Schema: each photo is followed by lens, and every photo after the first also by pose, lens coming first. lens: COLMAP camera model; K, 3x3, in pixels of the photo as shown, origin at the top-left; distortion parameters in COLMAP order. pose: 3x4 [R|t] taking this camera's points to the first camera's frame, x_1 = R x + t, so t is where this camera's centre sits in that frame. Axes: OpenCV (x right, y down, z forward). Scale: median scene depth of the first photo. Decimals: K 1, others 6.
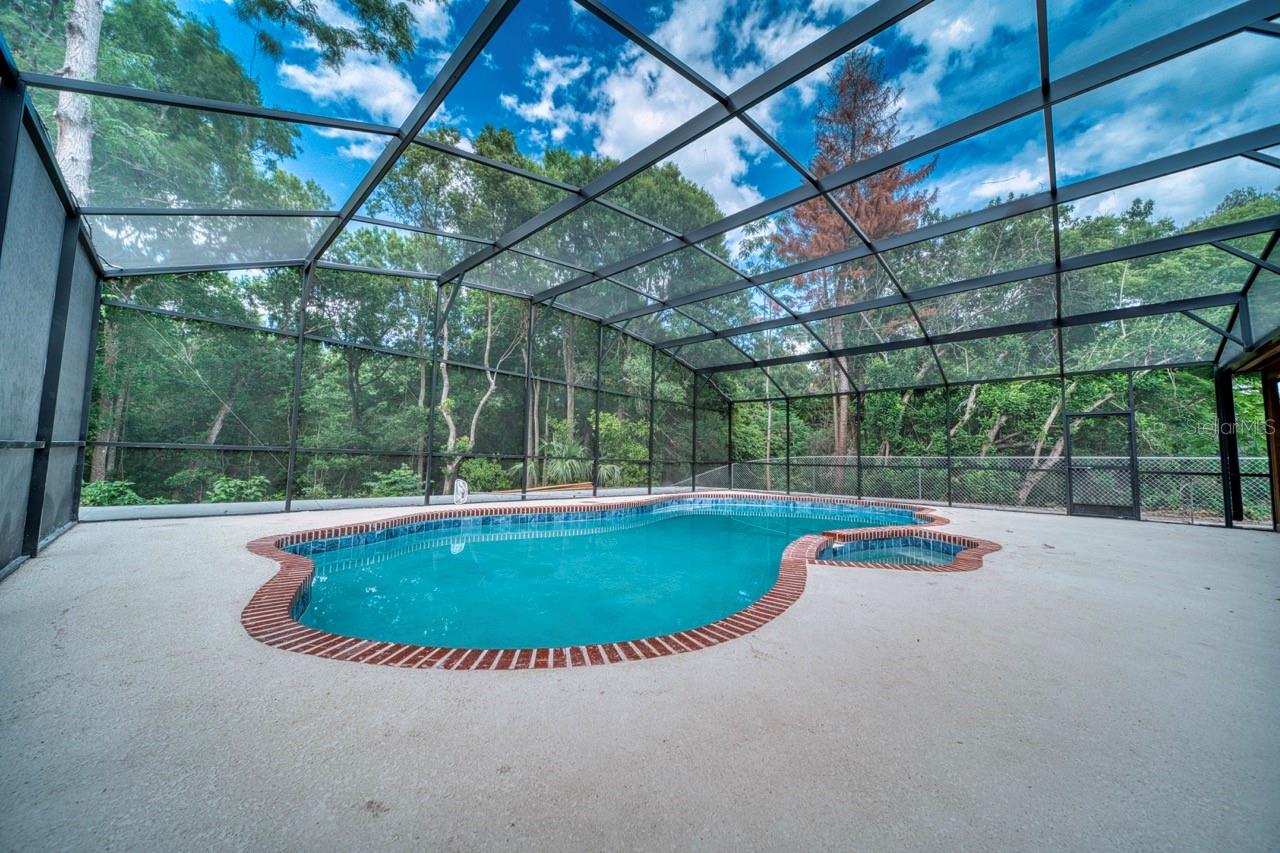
lens RADIAL K [[448.6, 0, 640.0], [0, 448.6, 426.5], [0, 0, 1]] dist [0.001937, -0.002061]
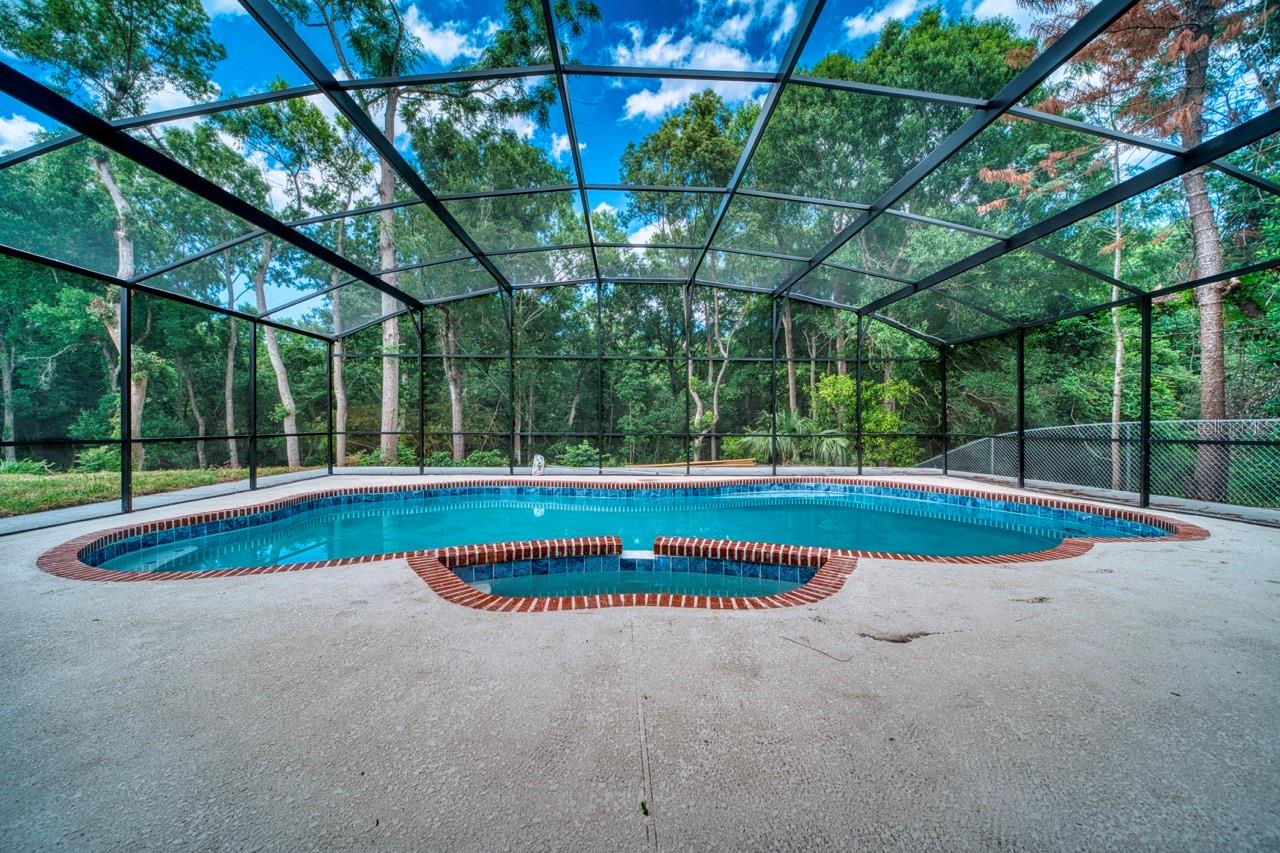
lens RADIAL K [[455.8, 0, 636.7], [0, 455.8, 425.9], [0, 0, 1]] dist [0.000860, -0.000156]
pose [[0.712625, -0.025871, -0.701068, 0.577768], [0.070147, 0.996939, 0.034513, 0.019444], [0.698030, -0.073773, 0.712259, 0.313576]]
